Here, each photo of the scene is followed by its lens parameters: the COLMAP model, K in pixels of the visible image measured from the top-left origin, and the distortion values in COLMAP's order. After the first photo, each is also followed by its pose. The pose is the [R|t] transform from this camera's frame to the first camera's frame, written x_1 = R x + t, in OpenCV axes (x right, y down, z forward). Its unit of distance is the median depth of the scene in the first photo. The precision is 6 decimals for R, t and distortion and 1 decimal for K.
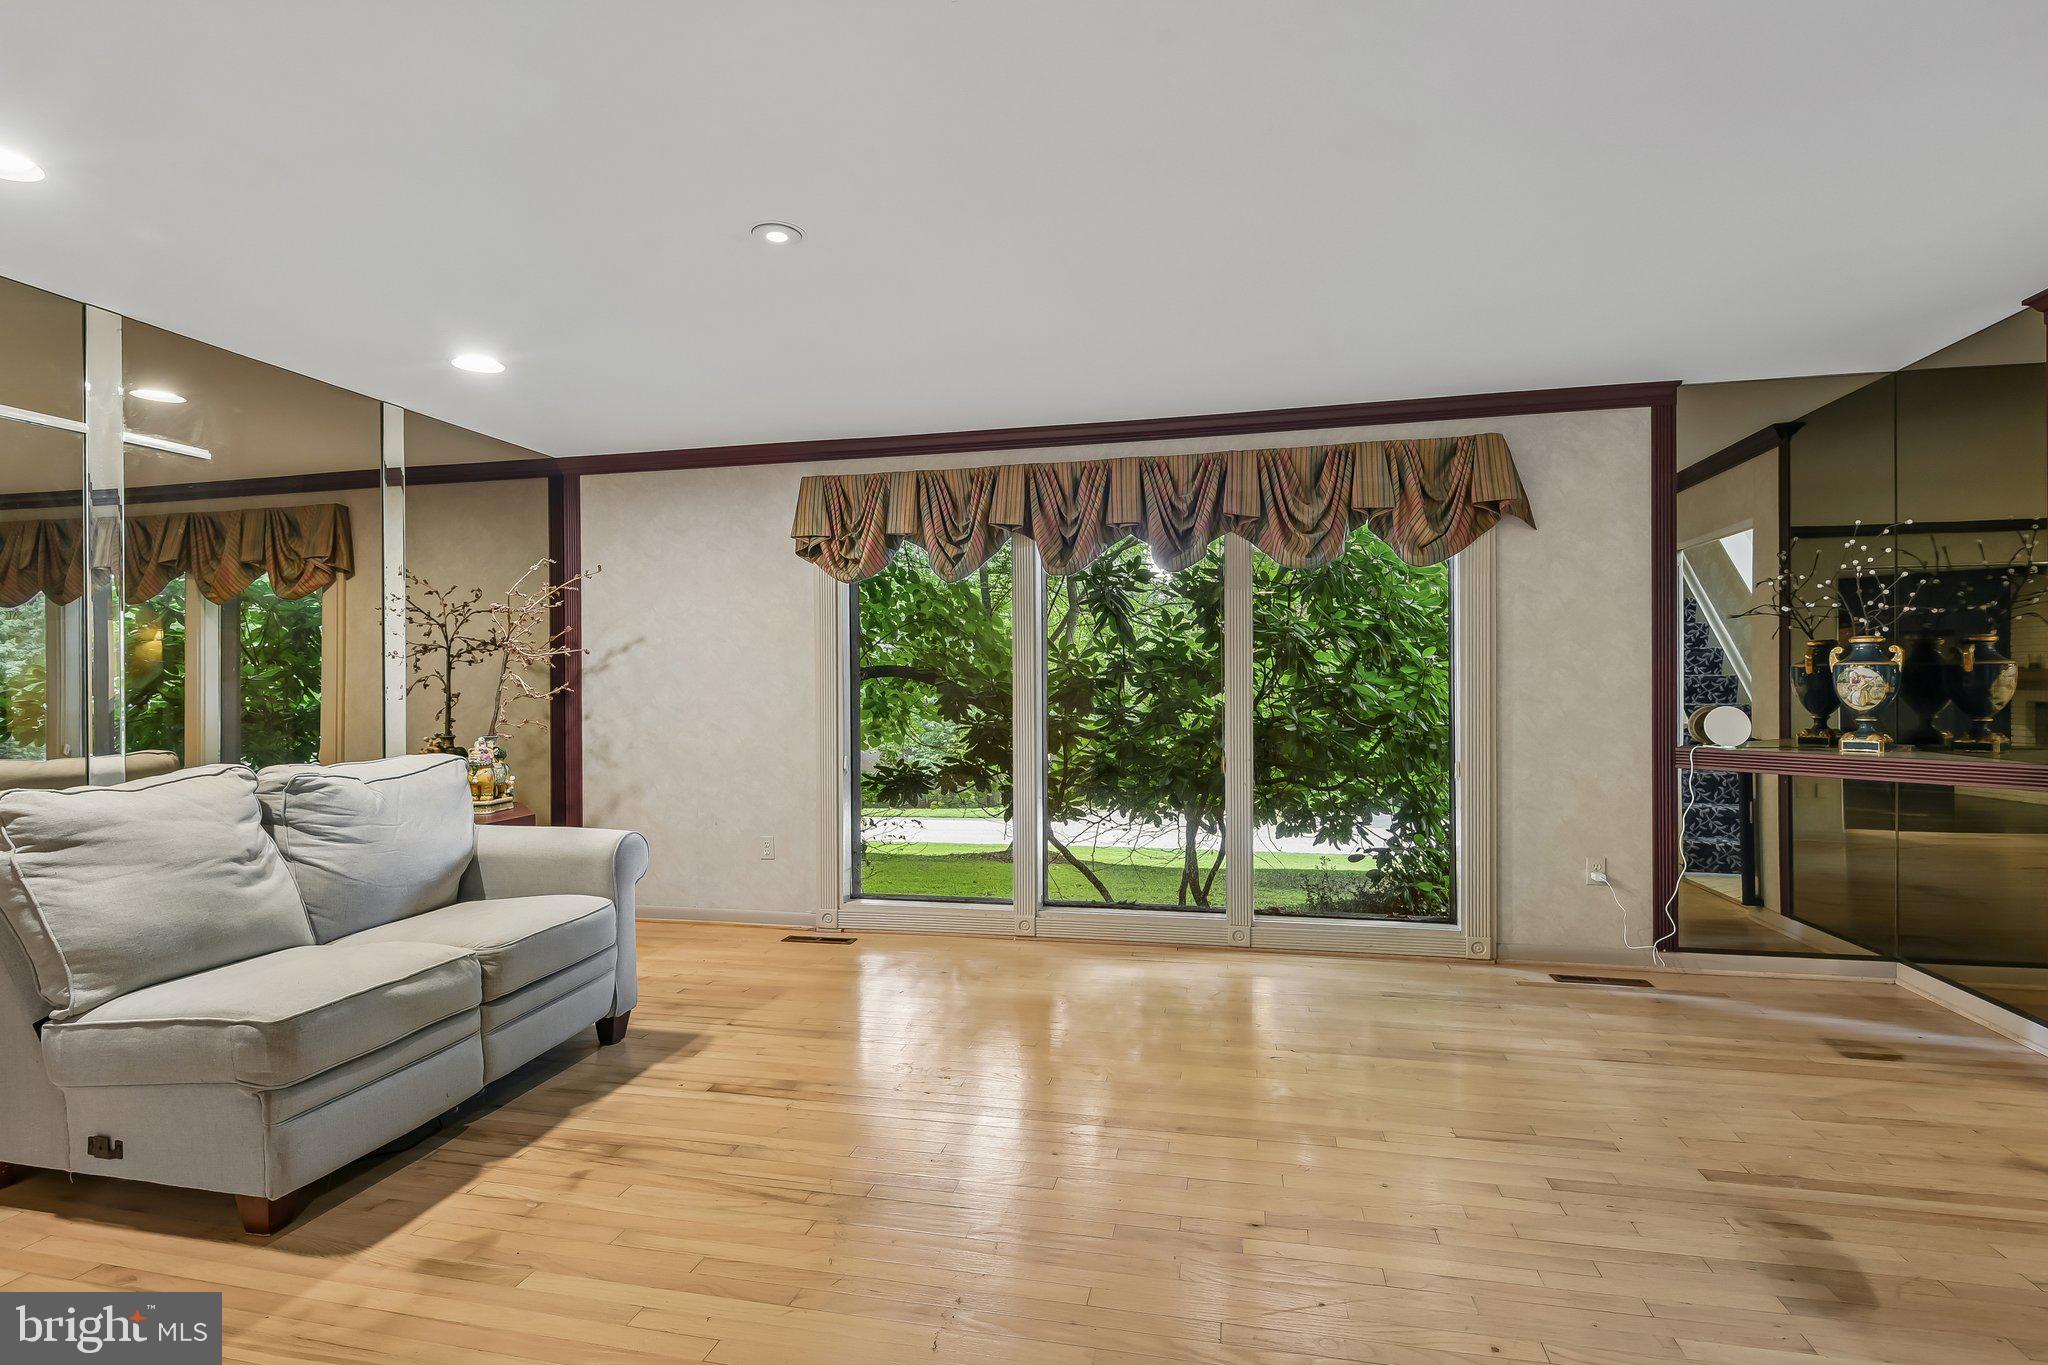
lens RADIAL K [[936.3, 0, 992.1], [0, 936.3, 675.7], [0, 0, 1]] dist [0.001895, -0.004707]
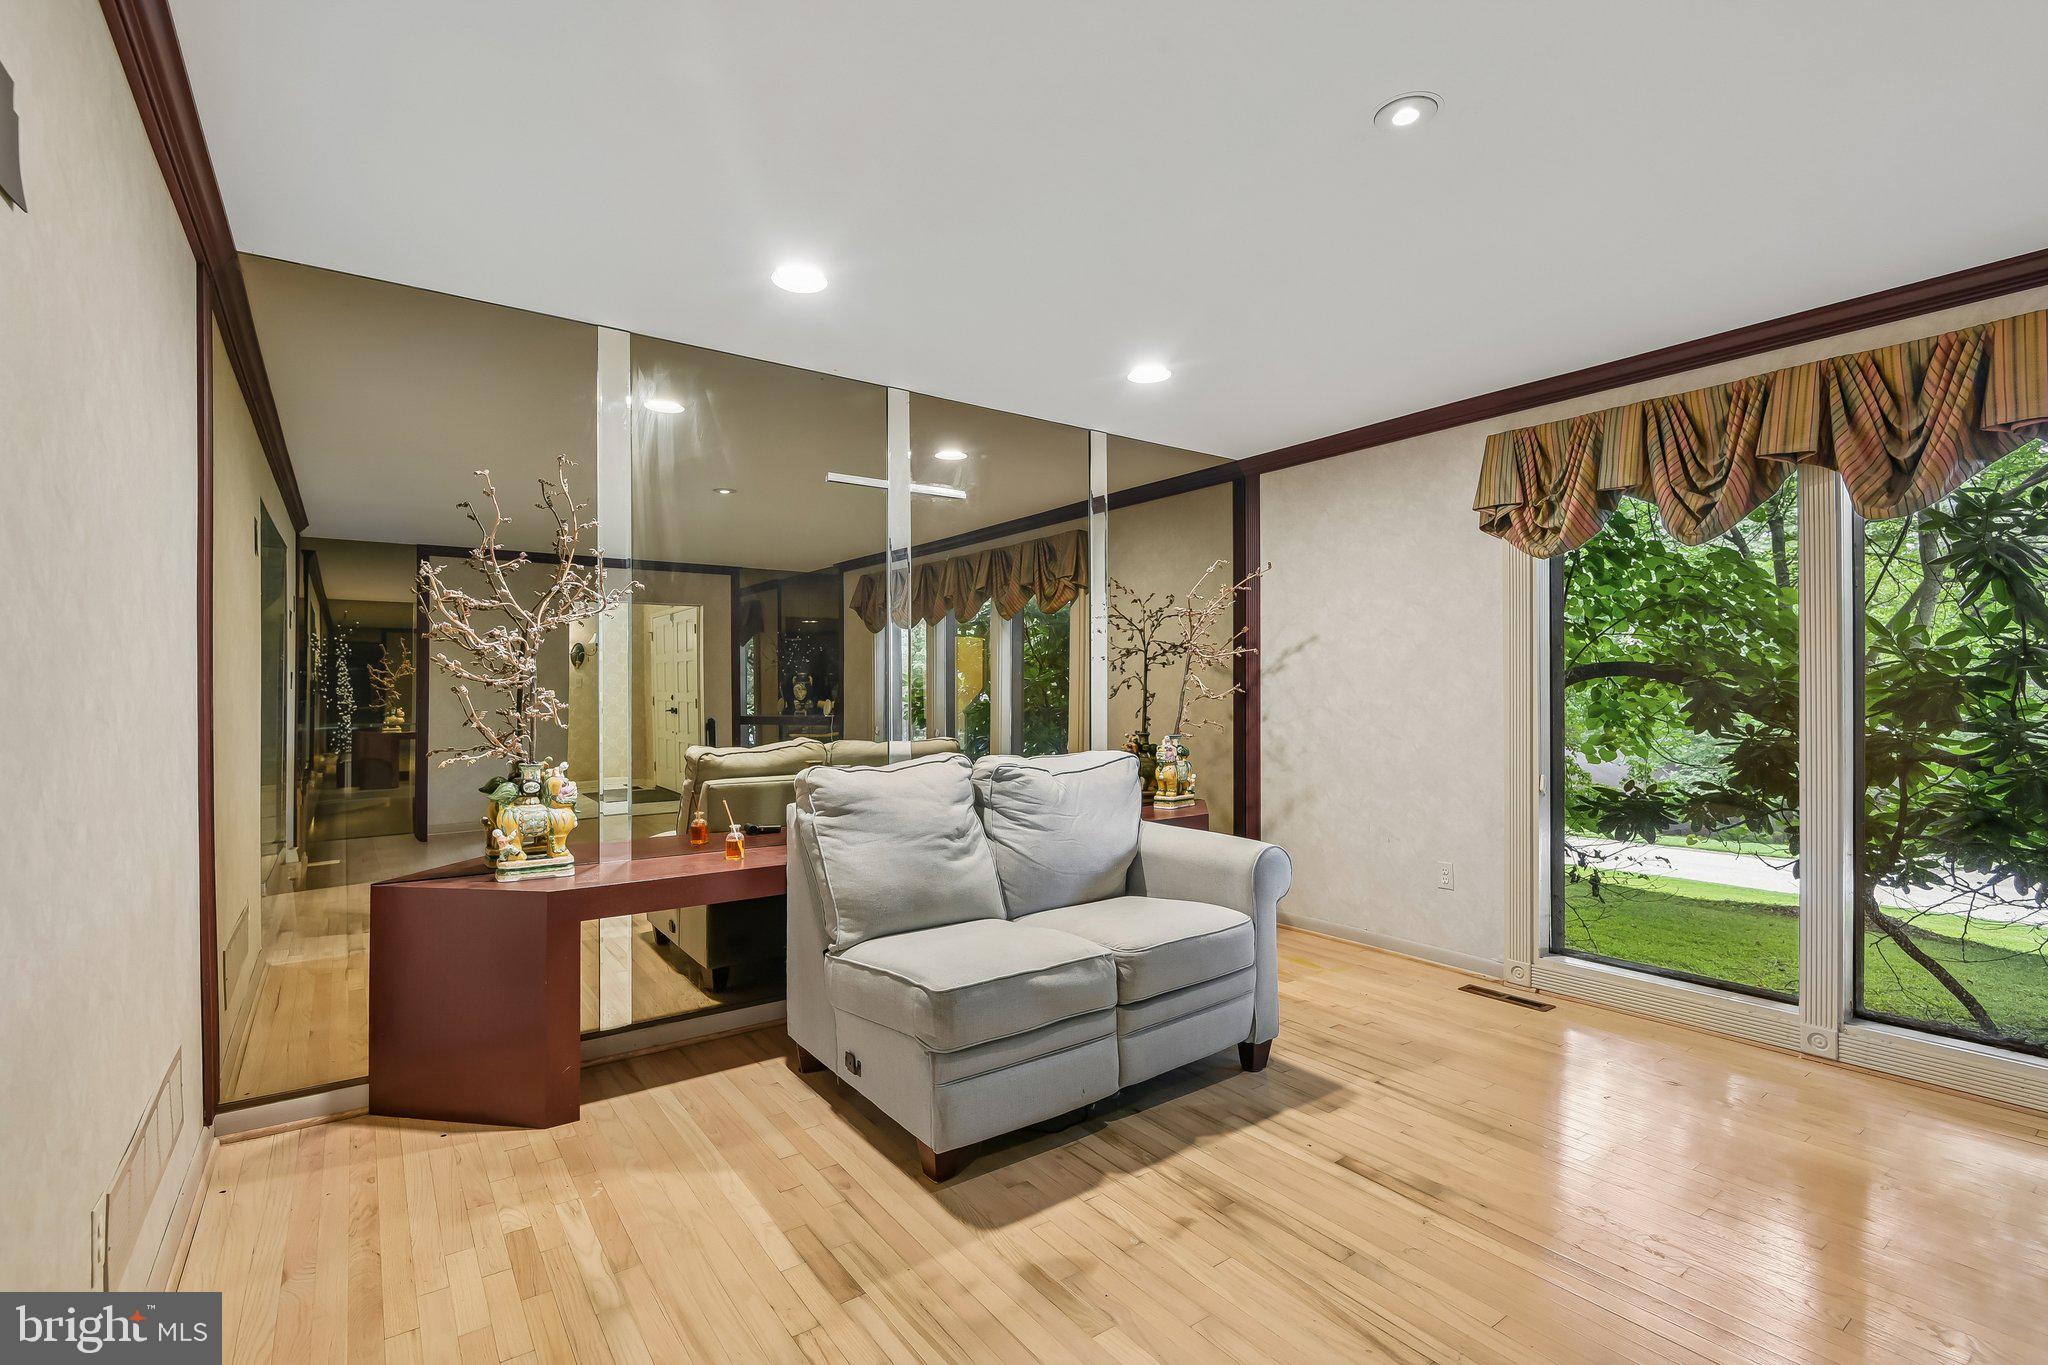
lens RADIAL K [[936.3, 0, 1091.7], [0, 936.3, 682.4], [0, 0, 1]] dist [0.001895, -0.004707]
pose [[0.795798, -0.001455, -0.605560, 0.024111], [0.004796, 0.999981, 0.003899, 0.002344], [0.605543, -0.006007, 0.795790, 0.134144]]
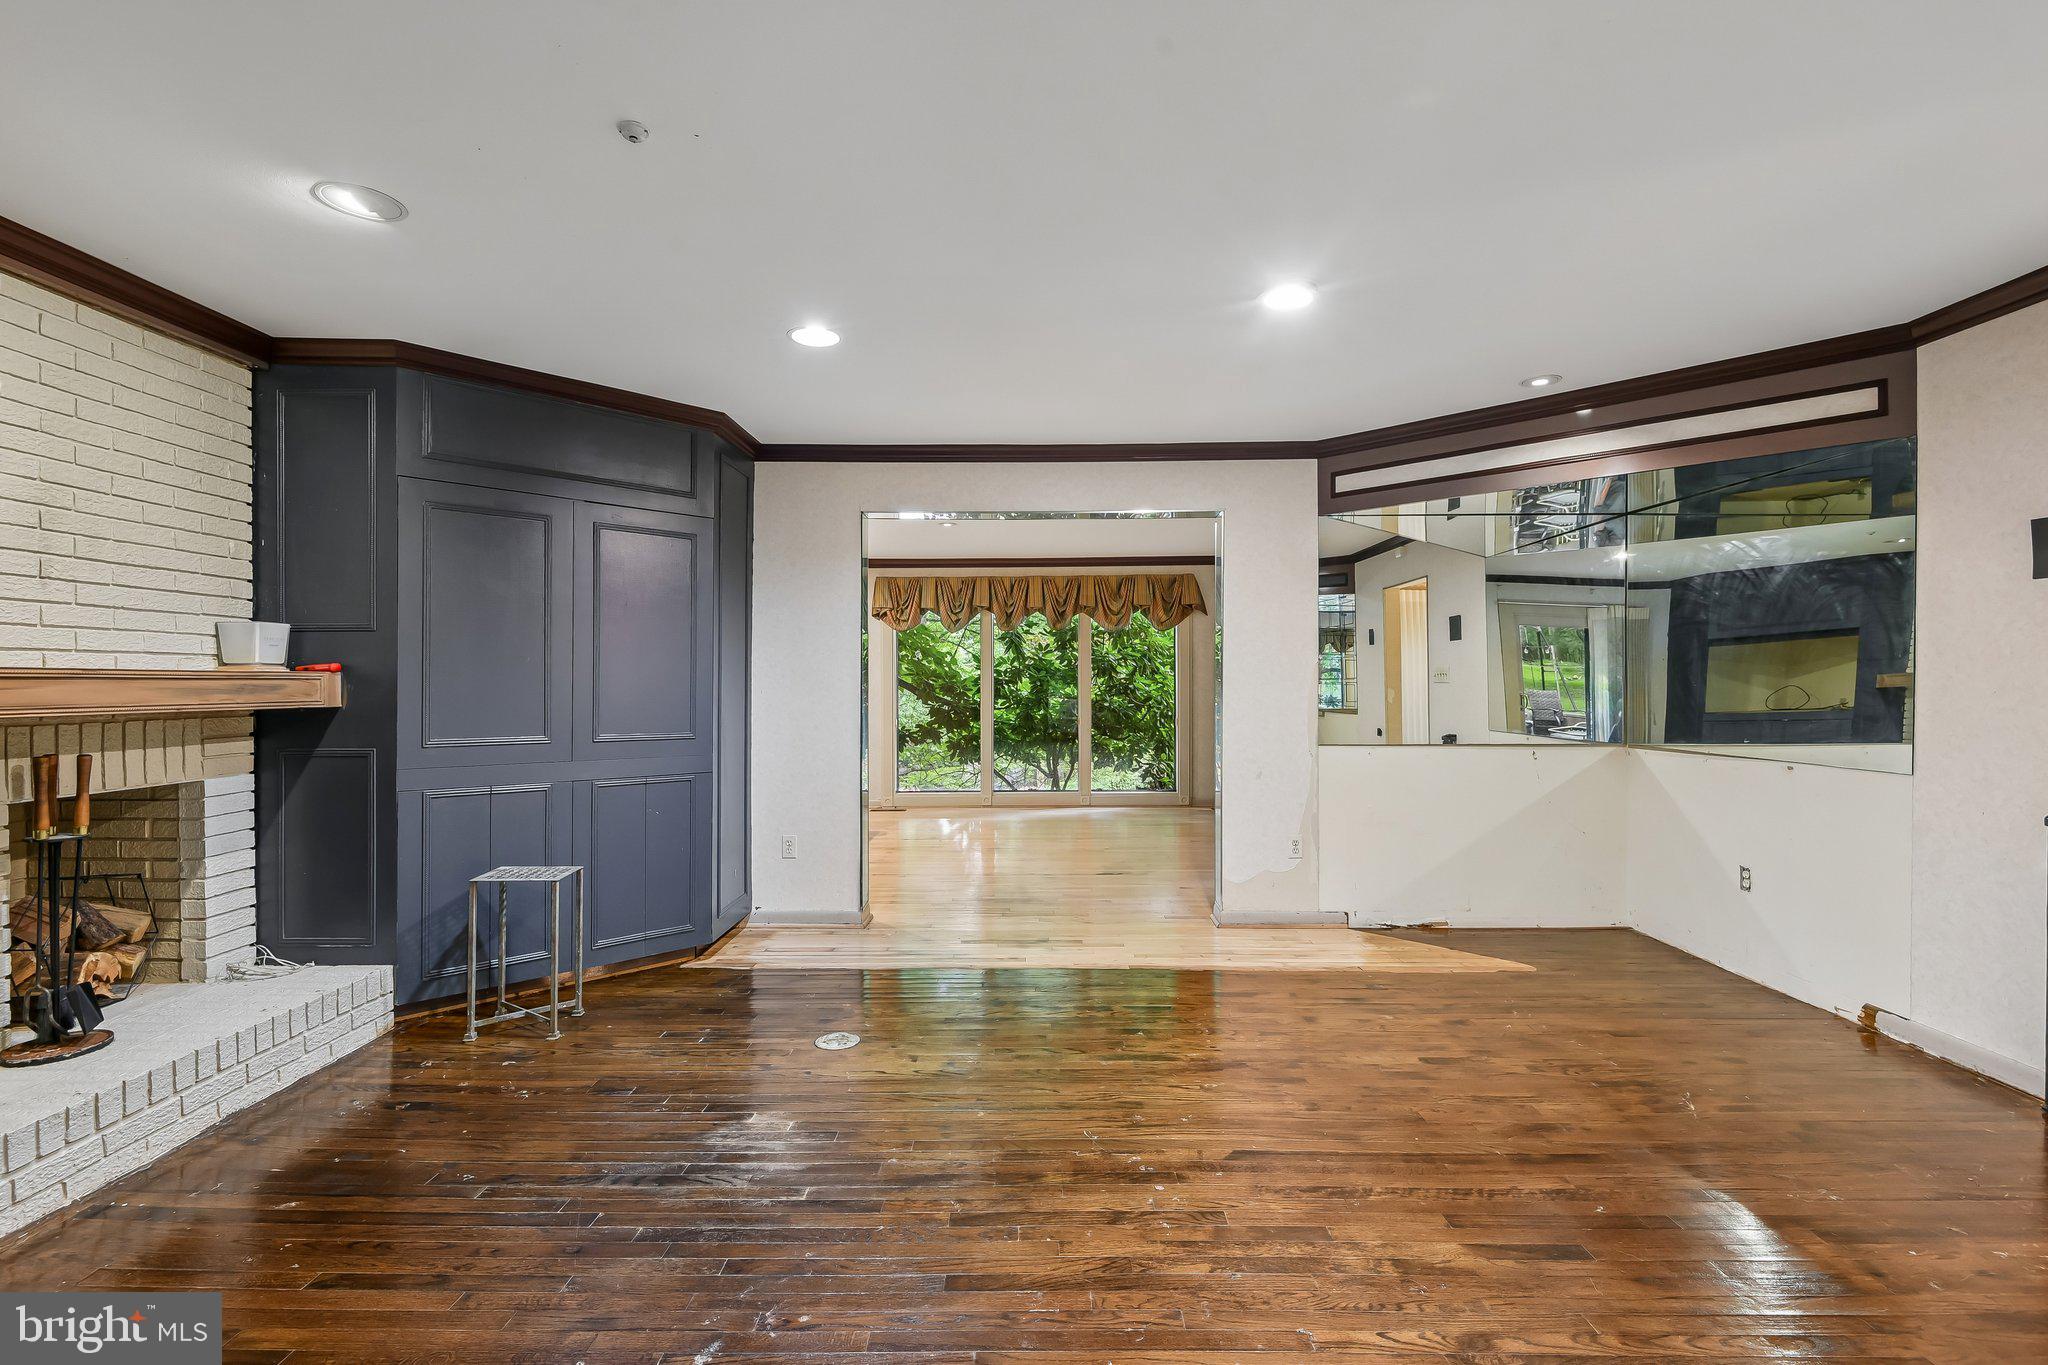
lens RADIAL K [[936.3, 0, 1027.4], [0, 936.3, 685.3], [0, 0, 1]] dist [0.001895, -0.004707]
pose [[0.969164, 0.007660, 0.246298, -0.391711], [-0.009876, 0.999921, 0.007763, 0.001658], [-0.246219, -0.009956, 0.969163, -1.054955]]
